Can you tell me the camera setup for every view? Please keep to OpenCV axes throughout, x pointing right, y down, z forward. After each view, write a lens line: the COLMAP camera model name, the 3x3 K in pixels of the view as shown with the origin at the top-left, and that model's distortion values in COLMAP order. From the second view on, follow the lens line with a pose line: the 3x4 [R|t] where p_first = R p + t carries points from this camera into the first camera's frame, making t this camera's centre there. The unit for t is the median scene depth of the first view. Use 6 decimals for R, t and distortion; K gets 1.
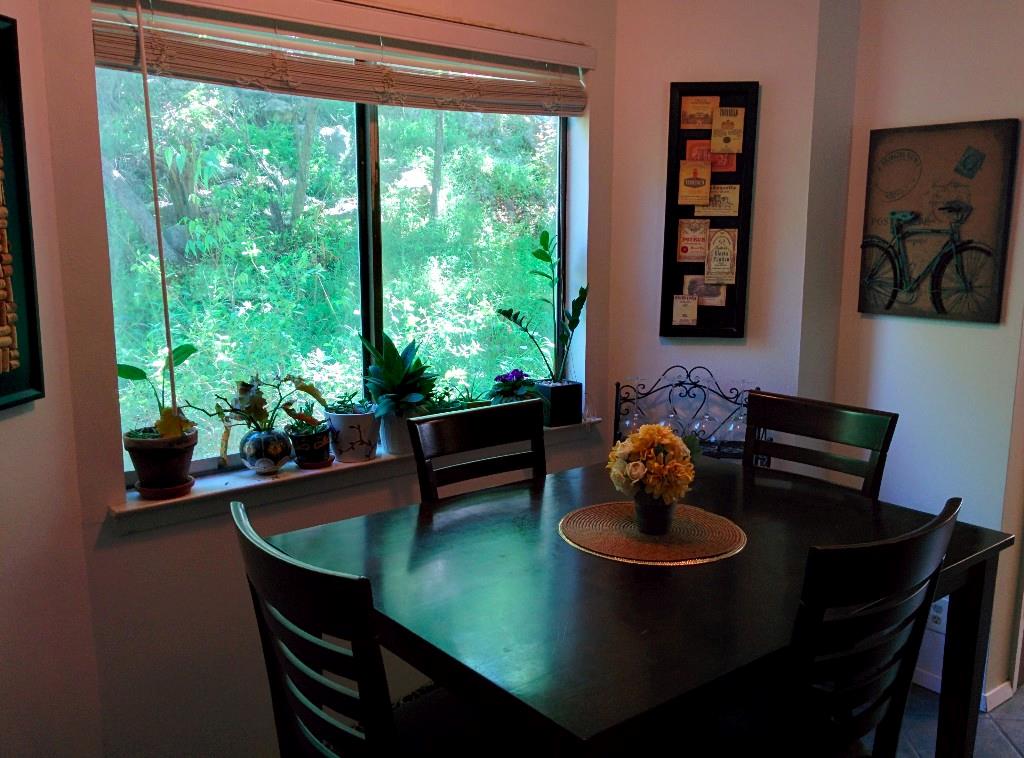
lens RADIAL K [[895.8, 0, 512.0], [0, 895.8, 384.4], [0, 0, 1]] dist [0.062748, -0.077866]
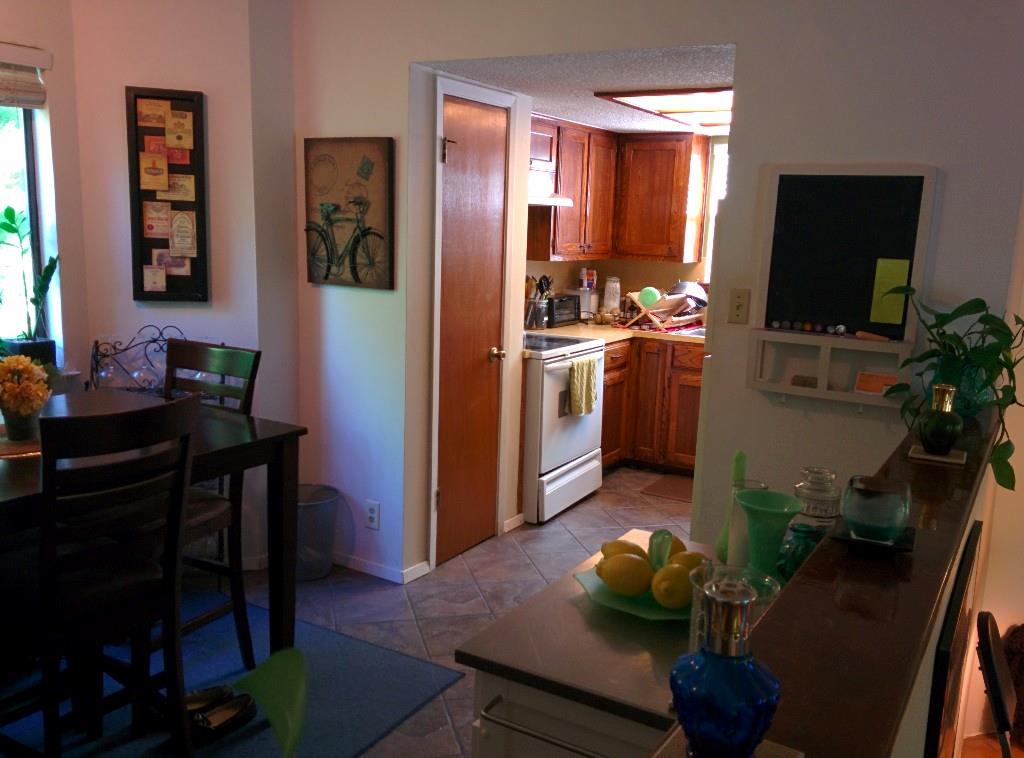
lens RADIAL K [[895.8, 0, 517.7], [0, 895.8, 377.6], [0, 0, 1]] dist [0.062748, -0.077866]
pose [[0.943183, -0.027834, 0.331105, 0.253768], [0.026548, 0.999612, 0.008407, 0.052767], [-0.331210, 0.000861, 0.943557, -0.295735]]
